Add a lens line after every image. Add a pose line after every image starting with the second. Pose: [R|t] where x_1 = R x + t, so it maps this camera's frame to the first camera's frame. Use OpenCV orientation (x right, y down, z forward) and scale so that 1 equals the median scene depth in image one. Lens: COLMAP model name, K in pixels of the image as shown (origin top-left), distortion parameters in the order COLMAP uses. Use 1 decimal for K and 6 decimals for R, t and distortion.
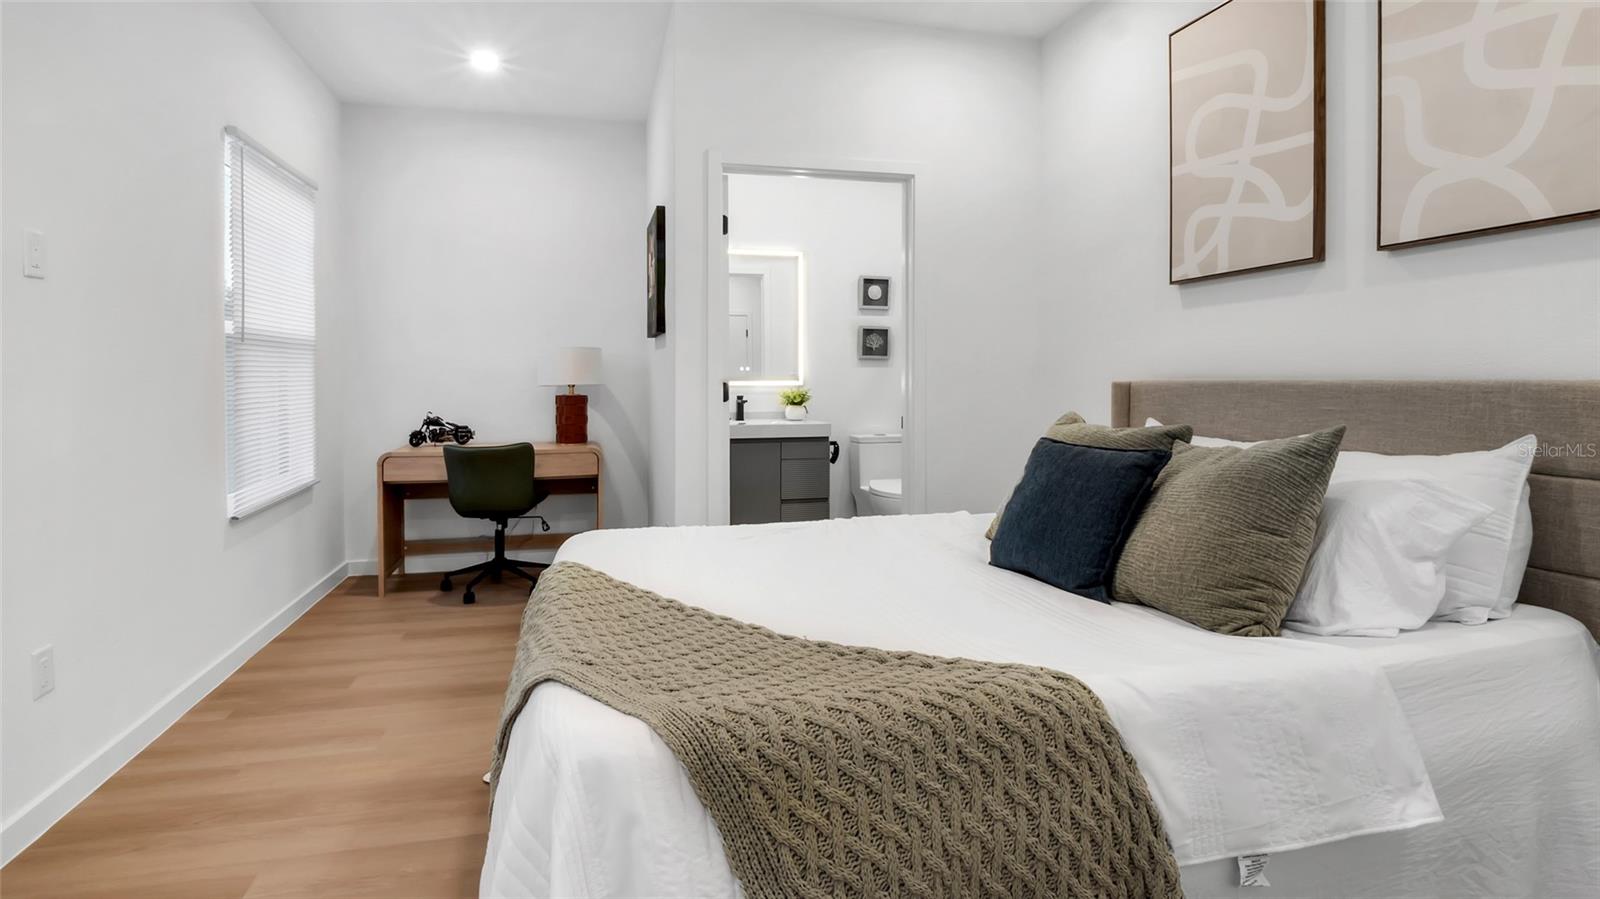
lens RADIAL K [[803.6, 0, 795.6], [0, 803.6, 453.7], [0, 0, 1]] dist [-0.003826, -0.000382]
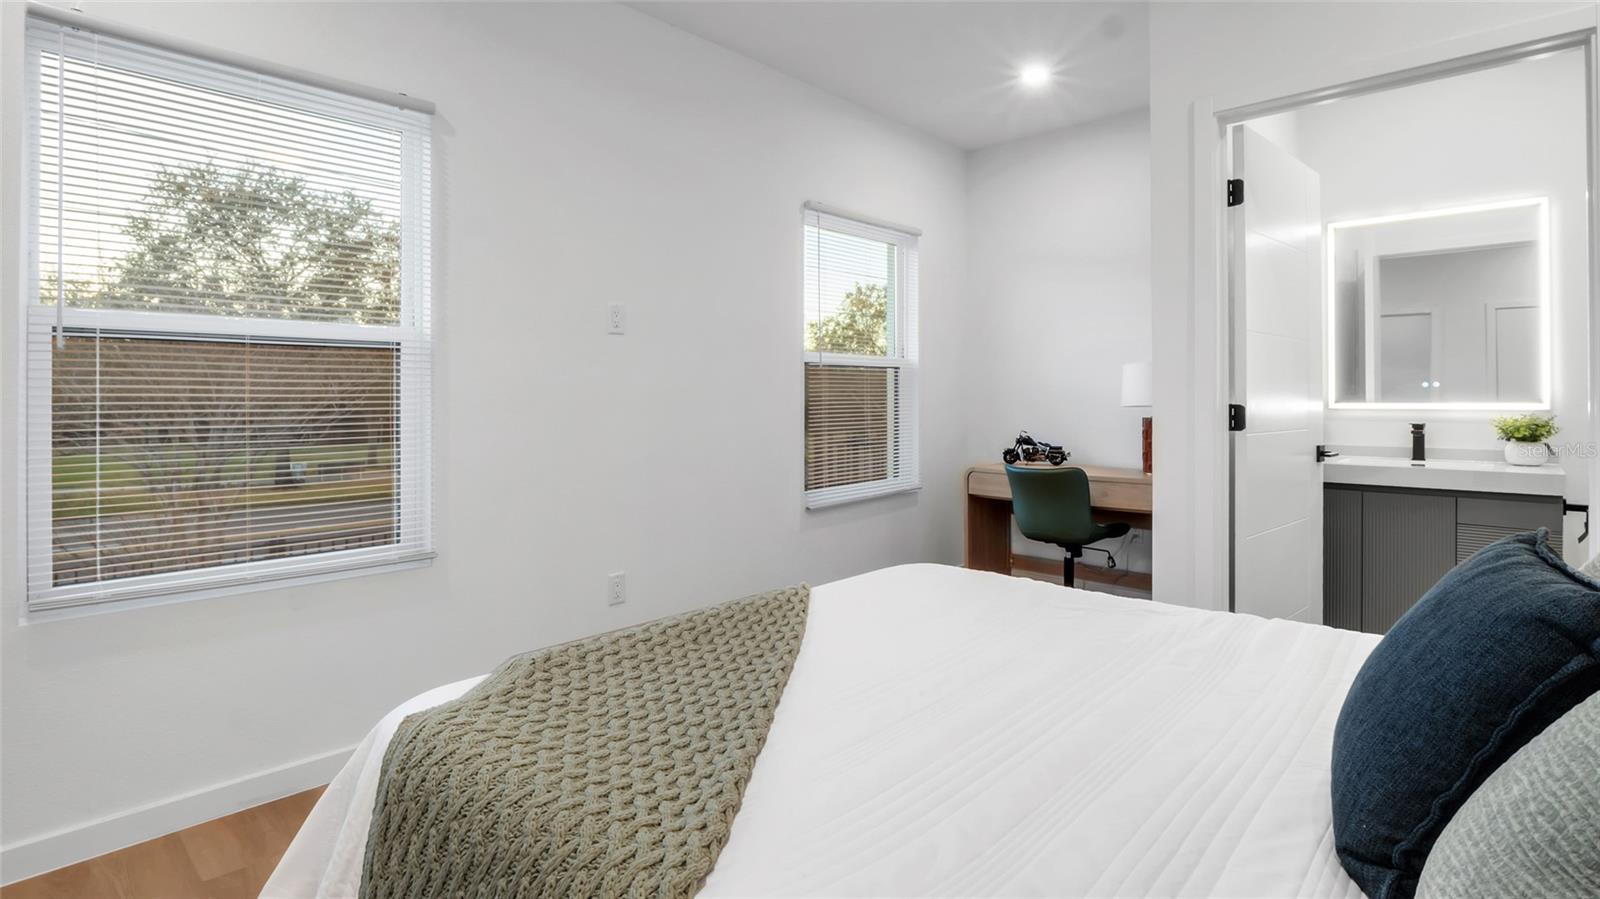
lens RADIAL K [[803.6, 0, 799.9], [0, 803.6, 444.0], [0, 0, 1]] dist [-0.003826, -0.000382]
pose [[0.527161, 0.048836, -0.848361, 0.261576], [-0.080318, 0.996741, 0.007469, -0.020543], [0.845961, 0.064201, 0.529366, 0.219143]]
